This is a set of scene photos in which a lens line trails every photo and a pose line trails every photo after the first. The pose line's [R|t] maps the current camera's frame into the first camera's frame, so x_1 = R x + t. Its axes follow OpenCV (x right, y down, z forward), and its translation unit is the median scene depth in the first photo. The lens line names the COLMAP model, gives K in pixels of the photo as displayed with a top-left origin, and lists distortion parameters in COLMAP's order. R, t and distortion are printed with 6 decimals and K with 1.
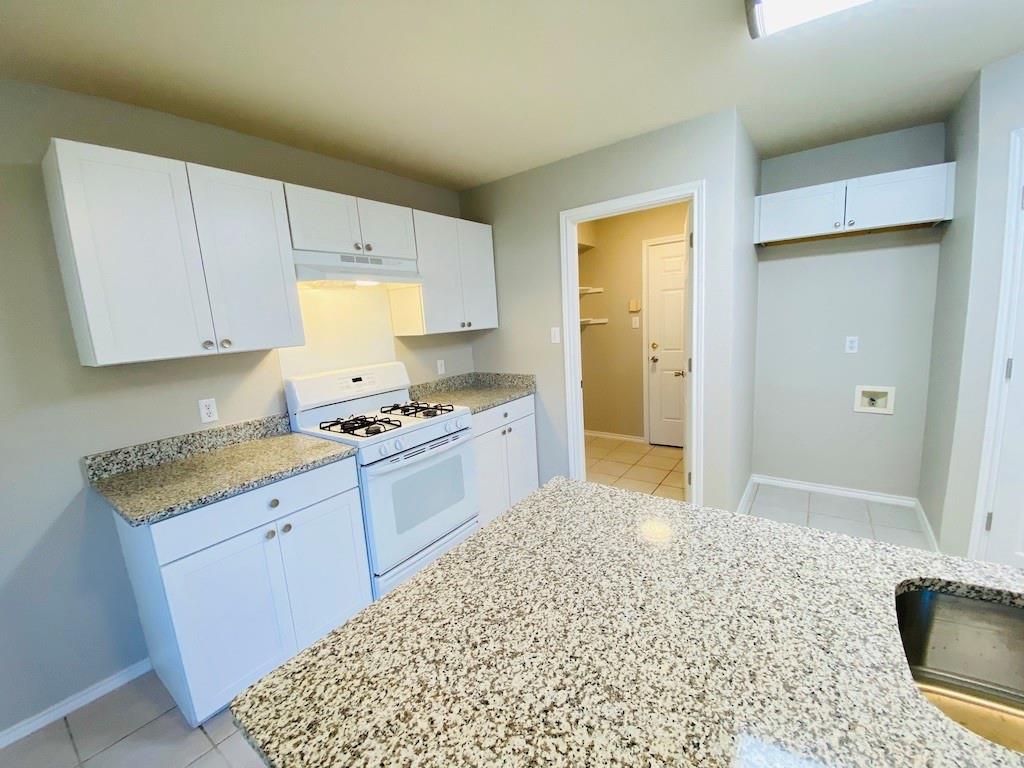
lens RADIAL K [[415.0, 0, 512.0], [0, 415.0, 384.0], [0, 0, 1]] dist [0.018920, -0.019924]
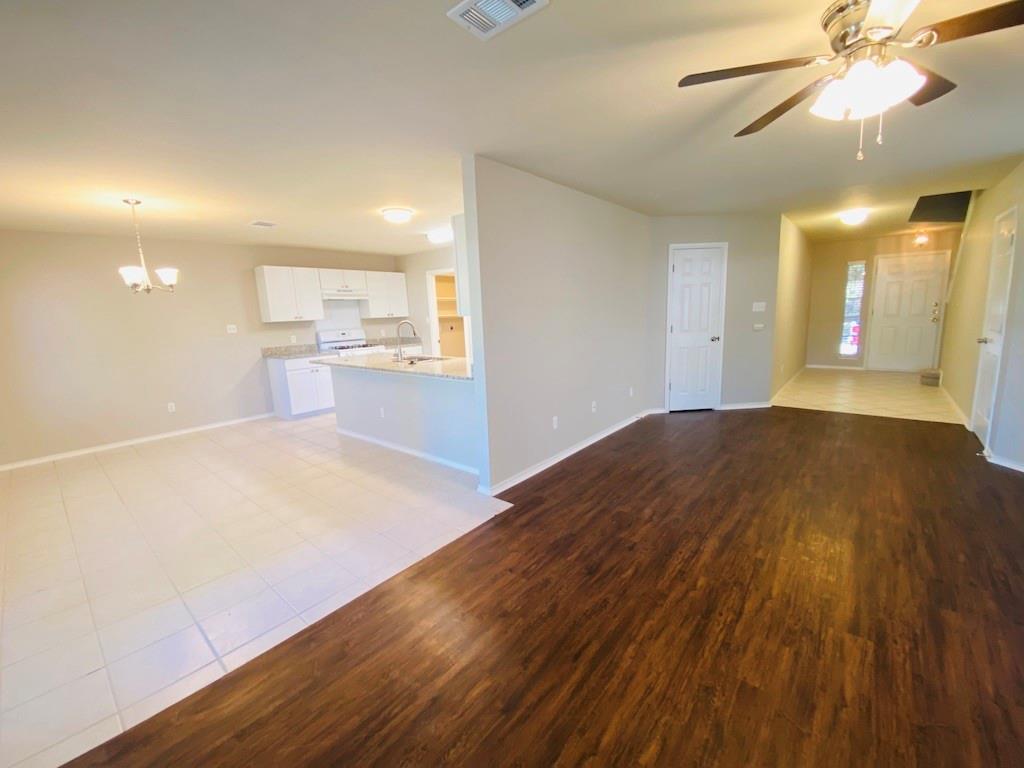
lens RADIAL K [[415.0, 0, 512.0], [0, 415.0, 384.0], [0, 0, 1]] dist [0.018920, -0.019924]
pose [[0.997490, 0.034594, -0.061787, 0.972635], [-0.033703, 0.999313, 0.015411, 0.256698], [0.062277, -0.013290, 0.997970, -1.774489]]
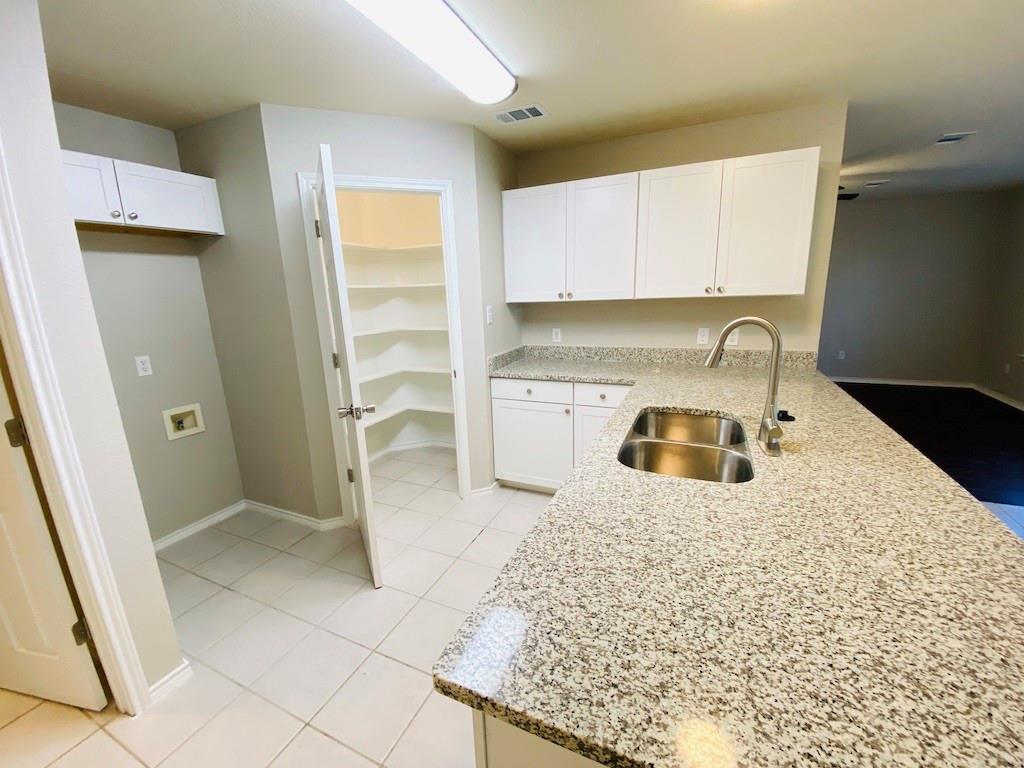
lens RADIAL K [[413.2, 0, 510.1], [0, 413.2, 385.4], [0, 0, 1]] dist [0.033855, -0.025577]
pose [[-0.199808, -0.150005, 0.968285, -0.172223], [0.204171, 0.960146, 0.190875, -0.082457], [-0.958327, 0.235834, -0.161218, 0.548923]]
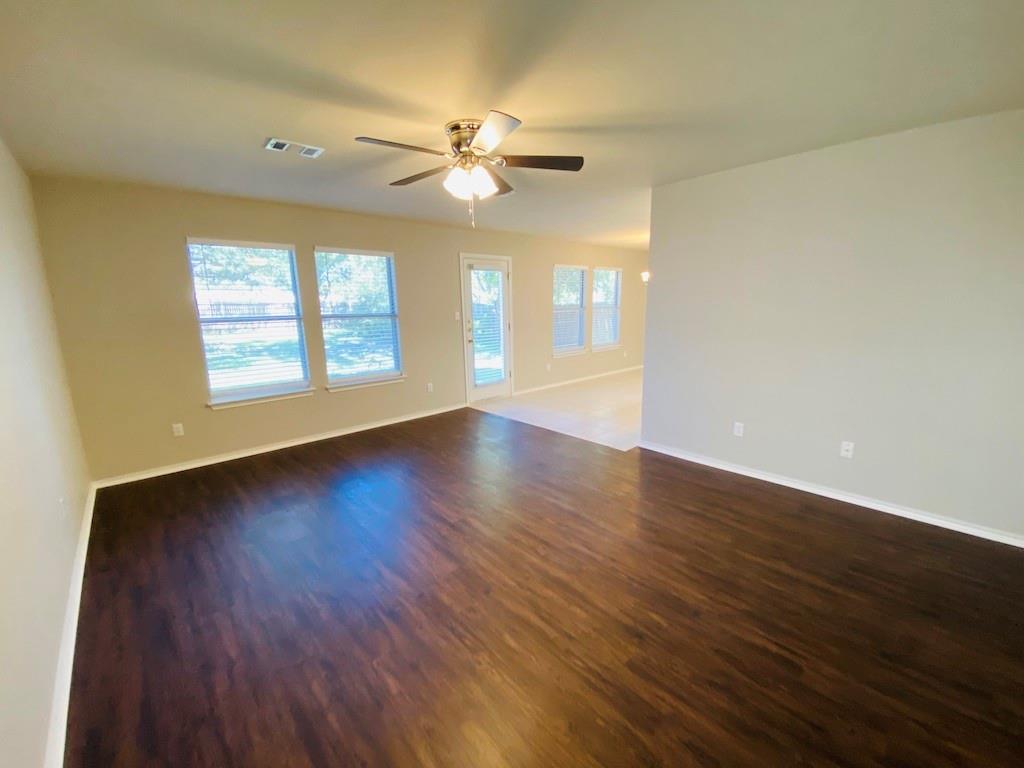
lens RADIAL K [[415.0, 0, 512.0], [0, 415.0, 384.0], [0, 0, 1]] dist [0.018920, -0.019924]
pose [[-0.195524, 0.253859, -0.947273, 2.588254], [-0.127477, 0.951142, 0.281208, -0.044499], [0.972379, 0.175738, -0.153610, -0.730856]]
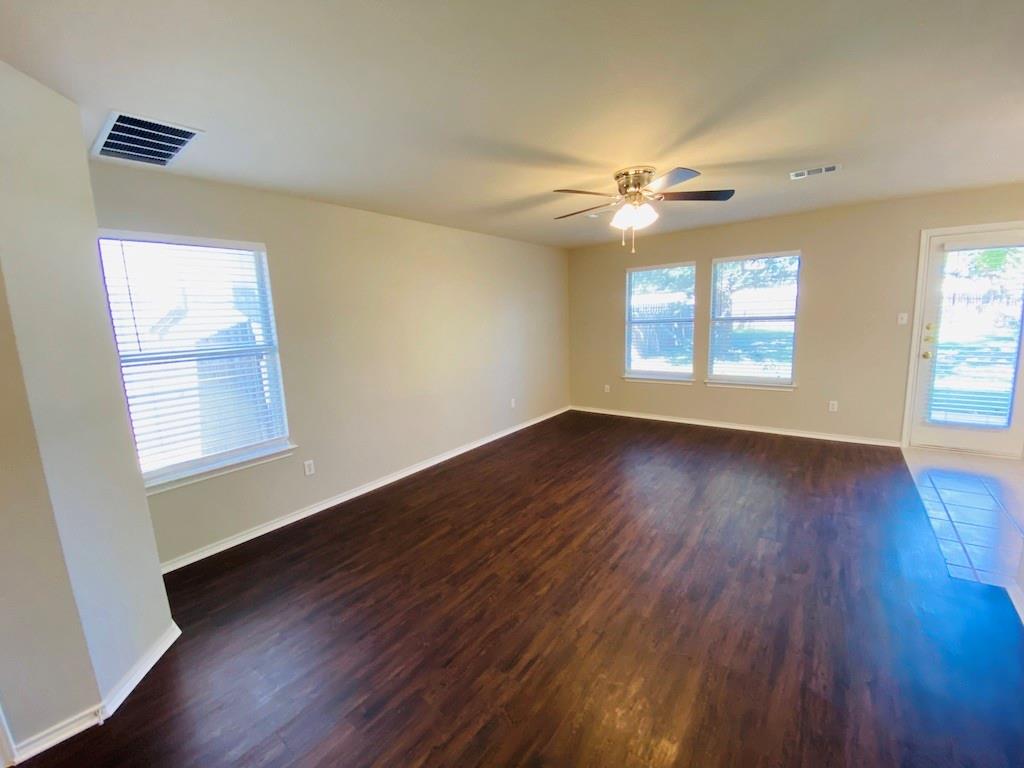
lens RADIAL K [[413.2, 0, 510.1], [0, 413.2, 385.4], [0, 0, 1]] dist [0.033855, -0.025577]
pose [[-0.993686, 0.102740, 0.045077, 1.842111], [0.111764, 0.941588, 0.317681, -0.180692], [-0.009806, 0.320713, -0.947126, 0.288593]]
